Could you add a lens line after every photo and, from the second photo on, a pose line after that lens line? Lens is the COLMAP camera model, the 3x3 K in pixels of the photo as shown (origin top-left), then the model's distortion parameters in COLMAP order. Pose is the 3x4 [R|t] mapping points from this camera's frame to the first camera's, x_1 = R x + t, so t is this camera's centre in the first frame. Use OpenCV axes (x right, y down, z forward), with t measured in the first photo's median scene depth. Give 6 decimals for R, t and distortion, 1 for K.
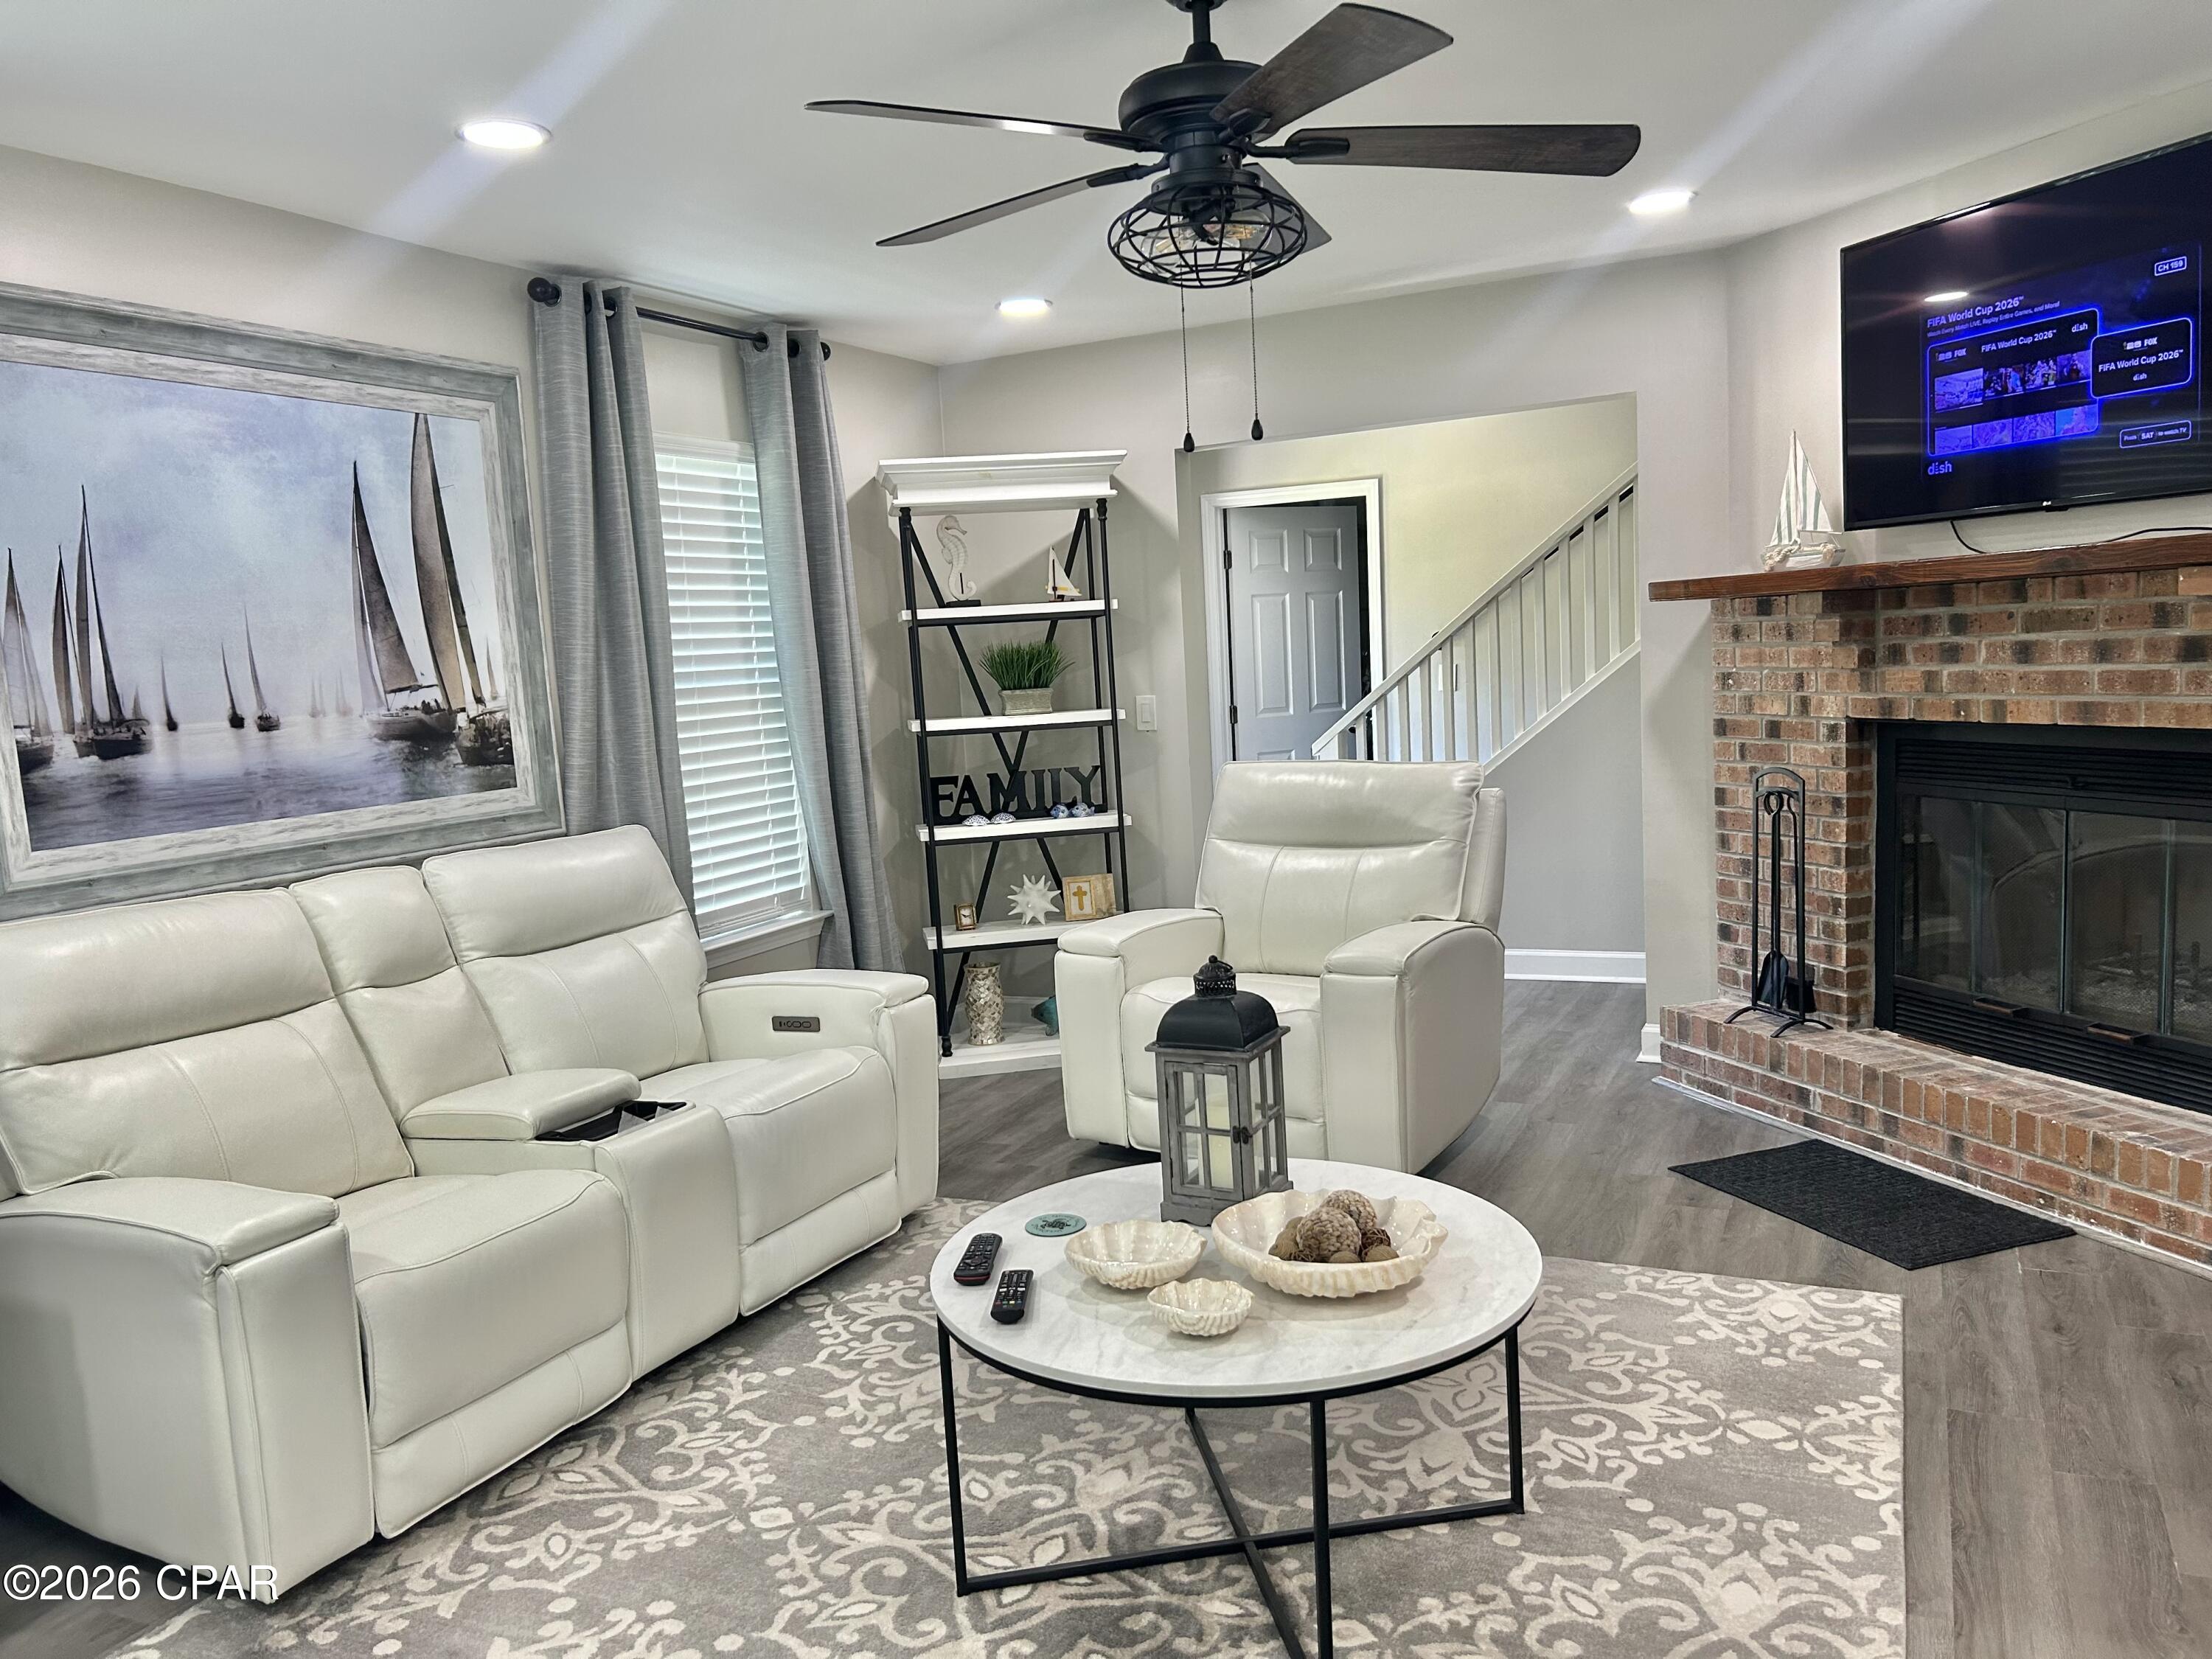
lens RADIAL K [[1662.1, 0, 1097.2], [0, 1662.1, 858.6], [0, 0, 1]] dist [0.001893, -0.001449]
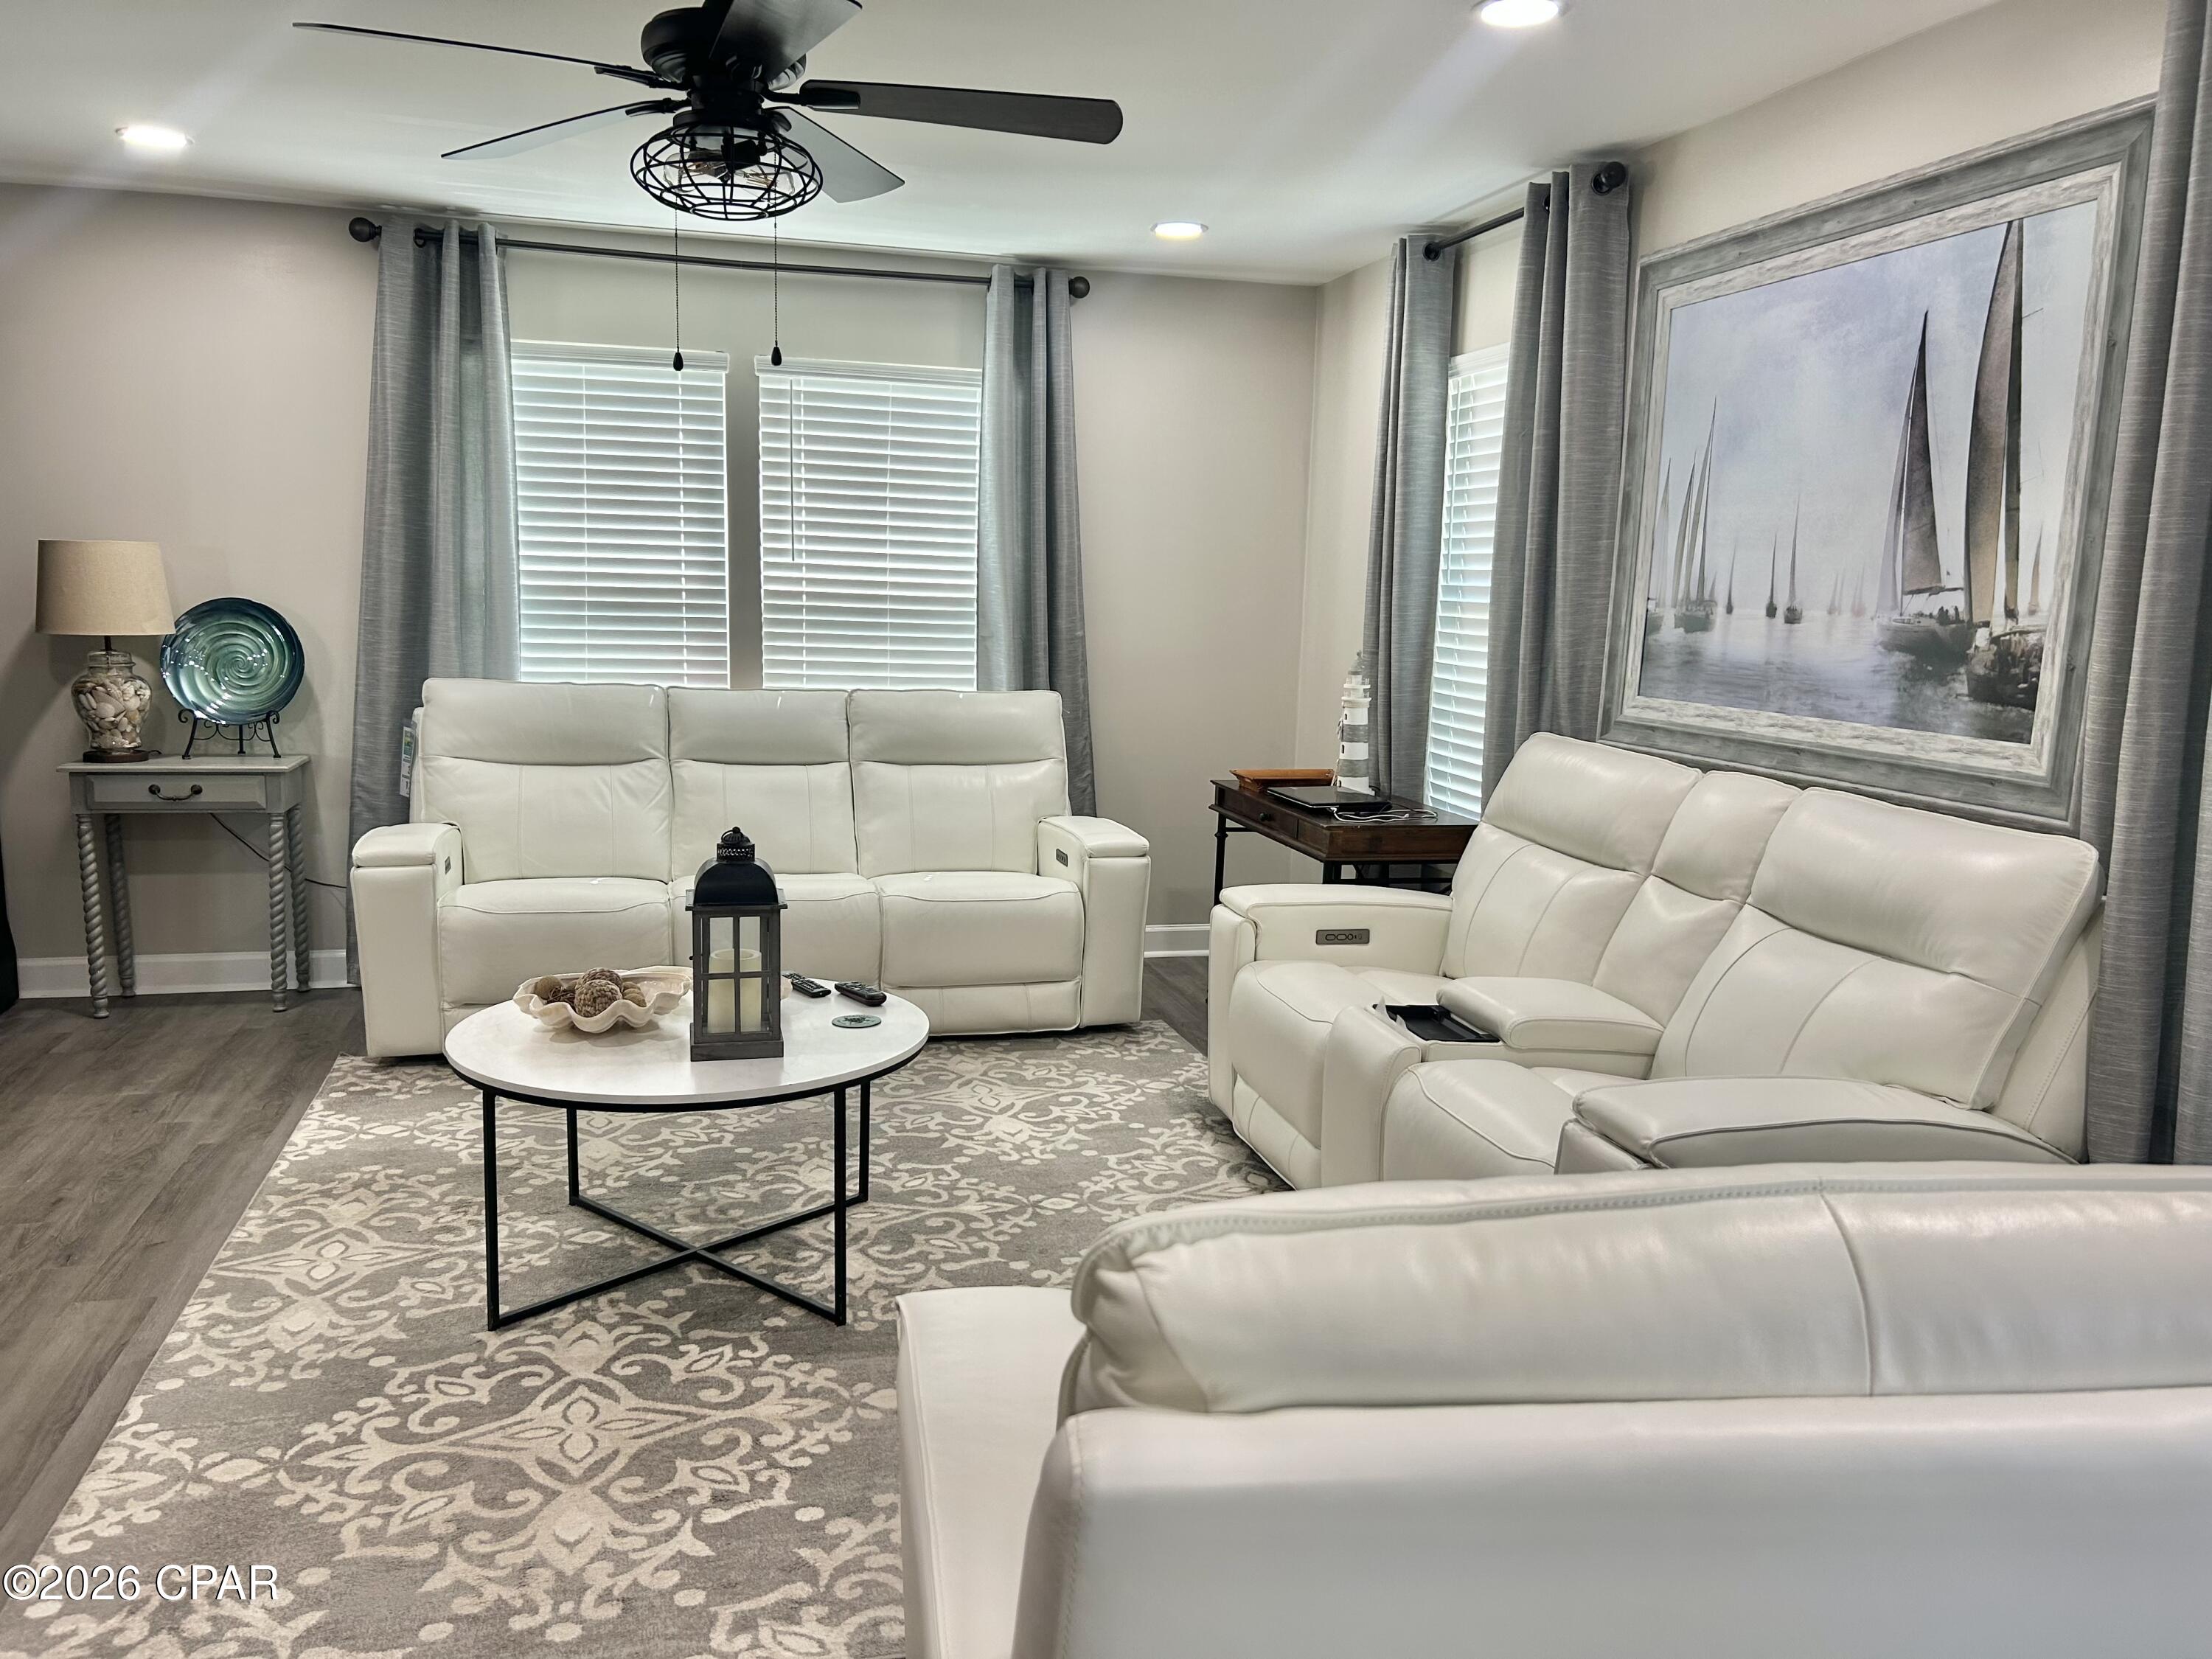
lens RADIAL K [[1654.6, 0, 1116.3], [0, 1654.6, 851.7], [0, 0, 1]] dist [0.039833, -0.050450]
pose [[-0.752360, 0.139757, -0.643757, 0.400352], [-0.068228, 0.955449, 0.287162, -0.178445], [0.655210, 0.259971, -0.709306, 1.291587]]
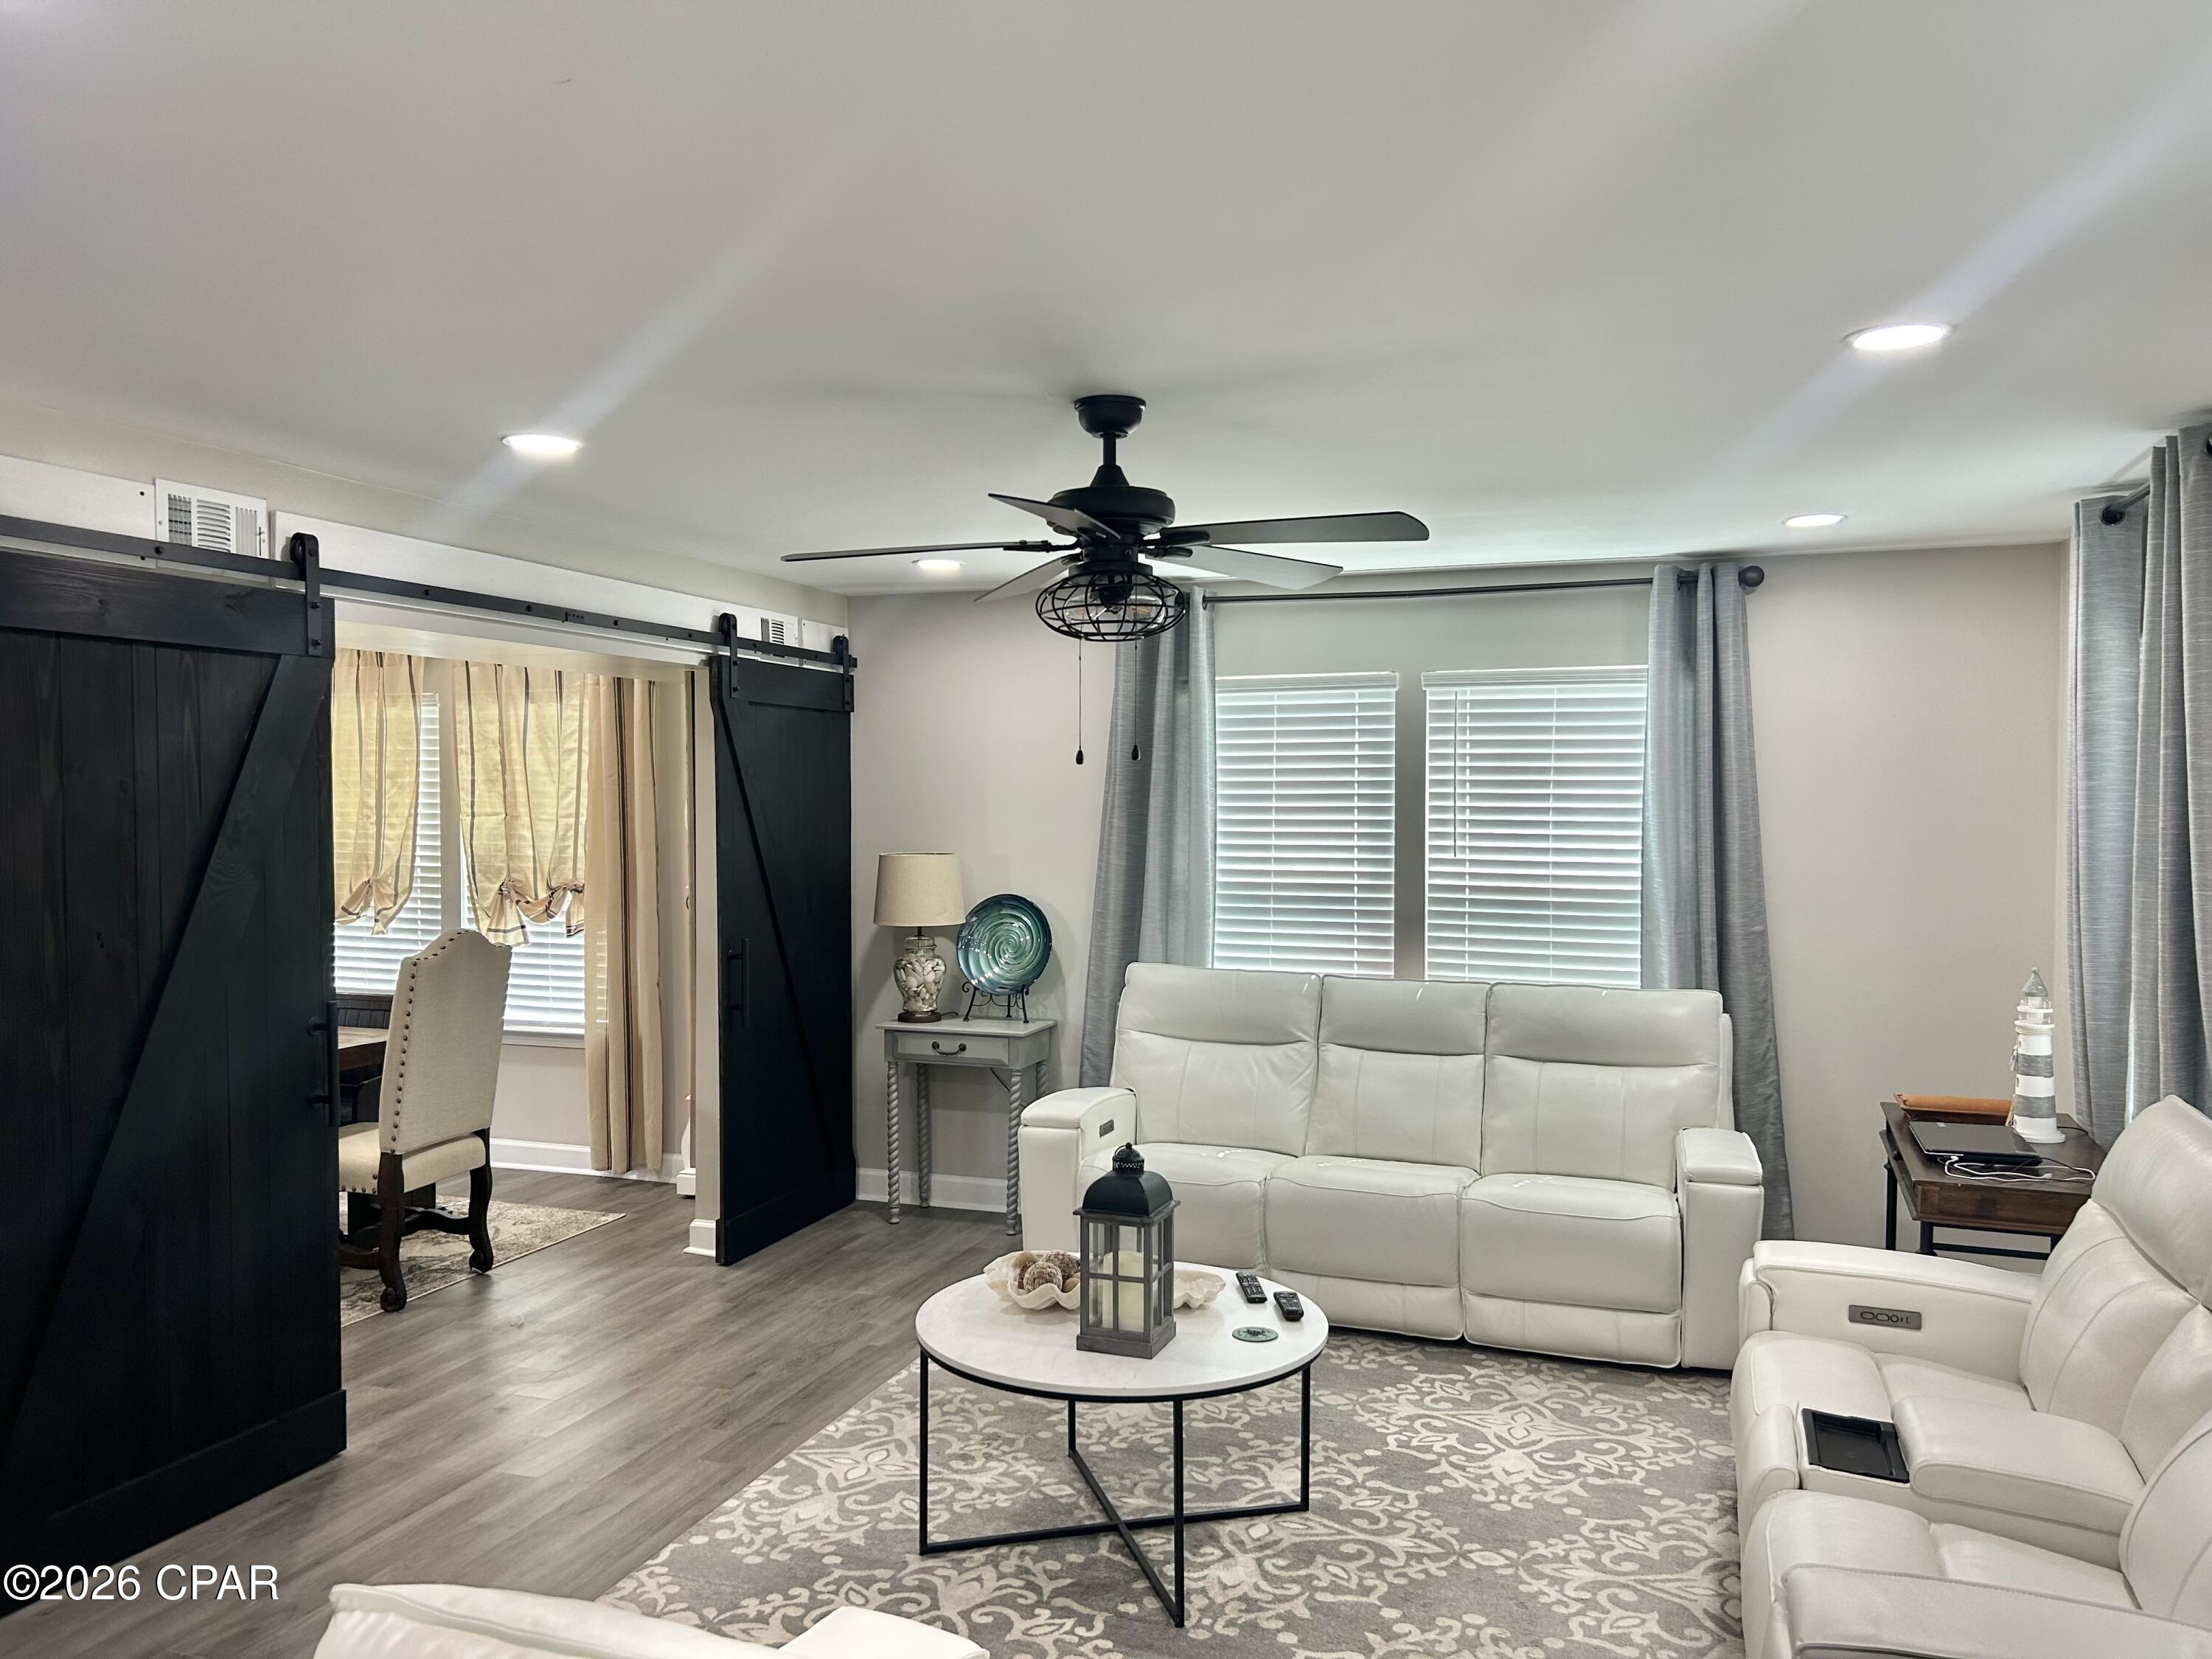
lens RADIAL K [[1663.6, 0, 1094.6], [0, 1663.6, 829.1], [0, 0, 1]] dist [0.090566, -0.155408]
pose [[-0.992552, 0.056892, -0.107725, 0.147322], [0.039822, 0.987198, 0.154448, -0.257980], [0.115132, 0.149008, -0.982111, 1.470036]]
